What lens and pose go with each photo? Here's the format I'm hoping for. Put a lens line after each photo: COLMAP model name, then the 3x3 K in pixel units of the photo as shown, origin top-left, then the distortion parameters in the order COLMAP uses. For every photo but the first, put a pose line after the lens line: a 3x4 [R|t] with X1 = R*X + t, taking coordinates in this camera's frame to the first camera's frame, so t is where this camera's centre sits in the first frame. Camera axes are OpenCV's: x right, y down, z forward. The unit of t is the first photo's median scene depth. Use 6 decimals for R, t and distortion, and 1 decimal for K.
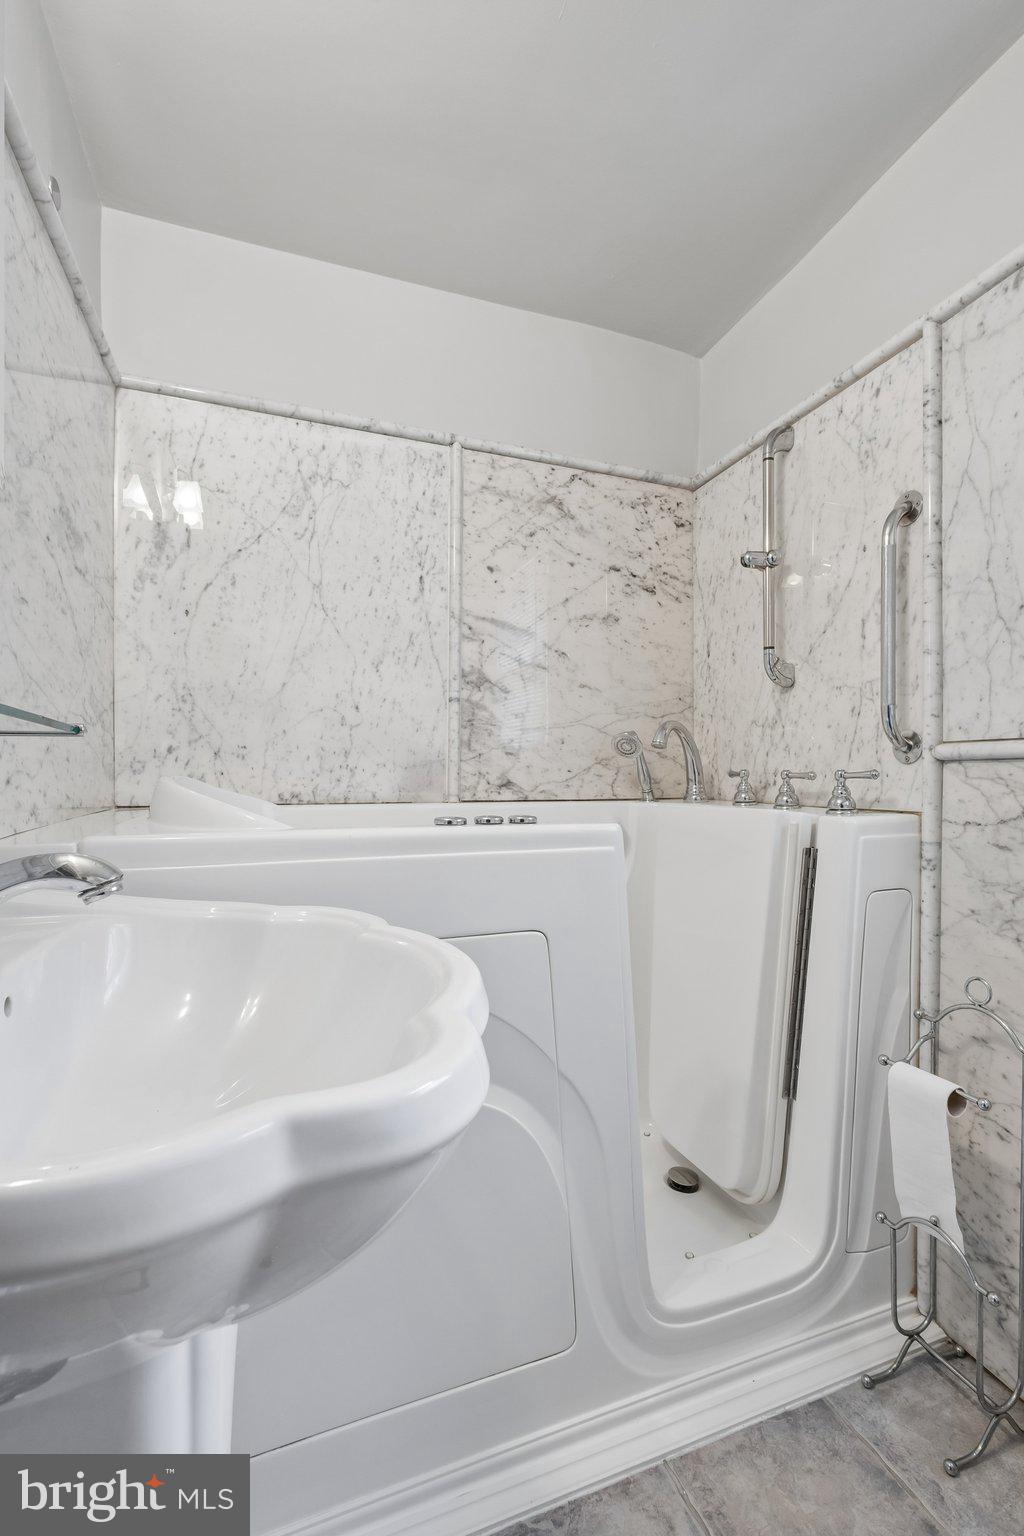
lens RADIAL K [[681.5, 0, 512.0], [0, 681.5, 768.0], [0, 0, 1]] dist [-0.003932, -0.000163]
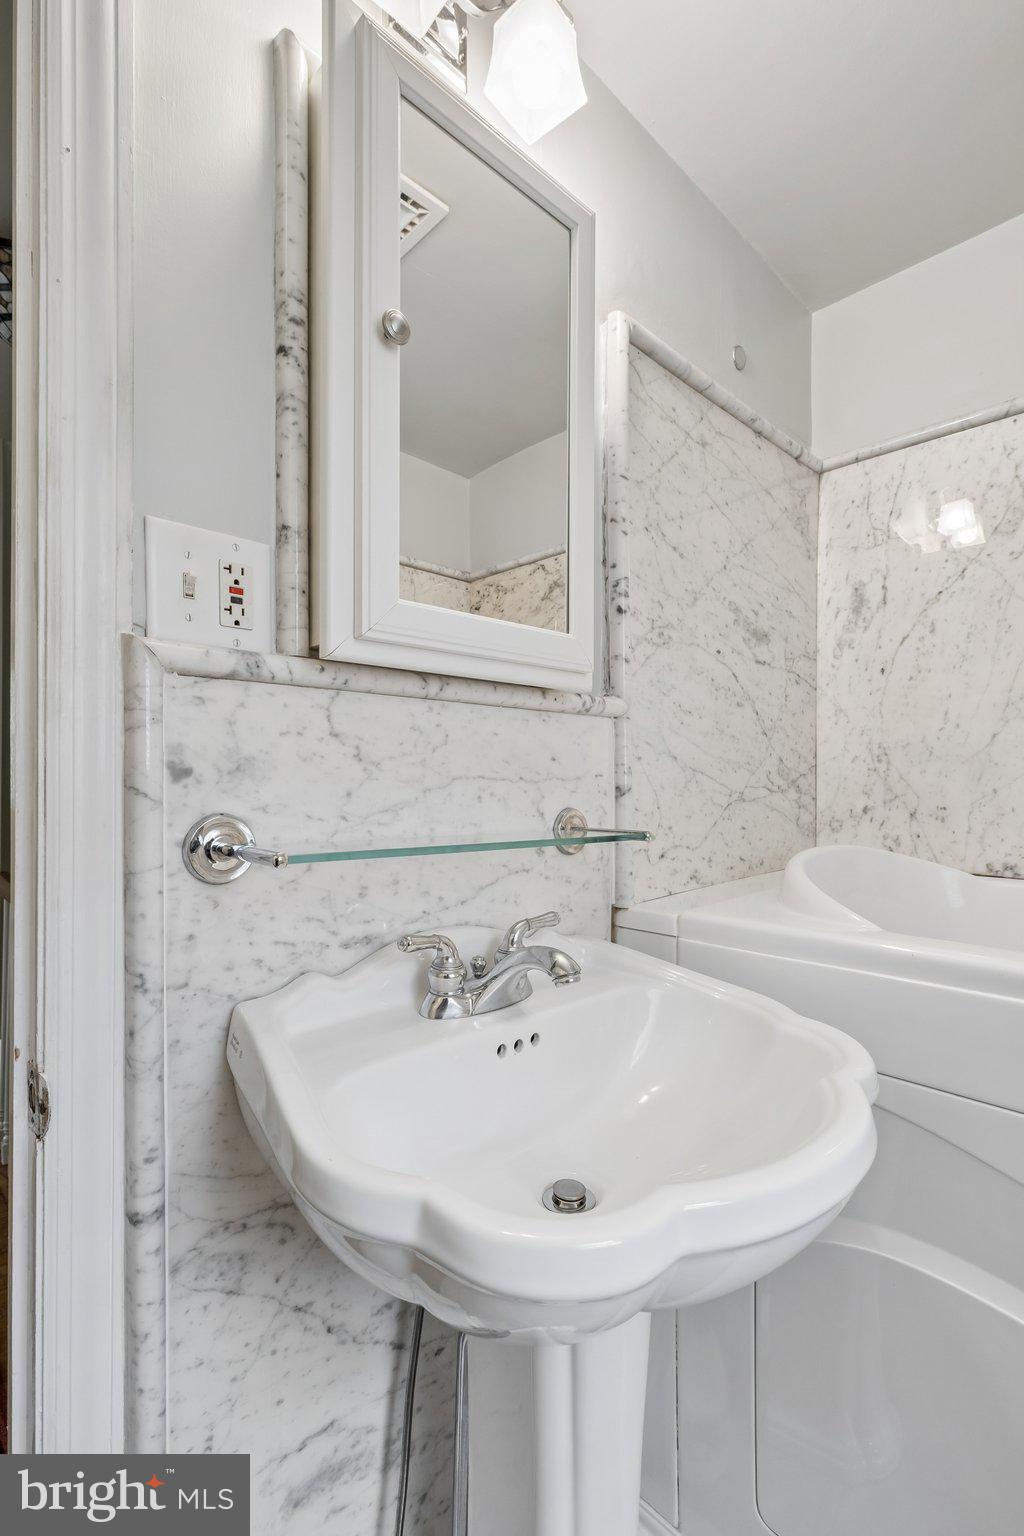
lens RADIAL K [[681.5, 0, 512.0], [0, 681.5, 768.0], [0, 0, 1]] dist [-0.003932, -0.000163]
pose [[0.411294, -0.015933, -0.911363, 0.202562], [0.004271, 0.999870, -0.015552, -0.074370], [0.911493, 0.002504, 0.411309, 0.101375]]
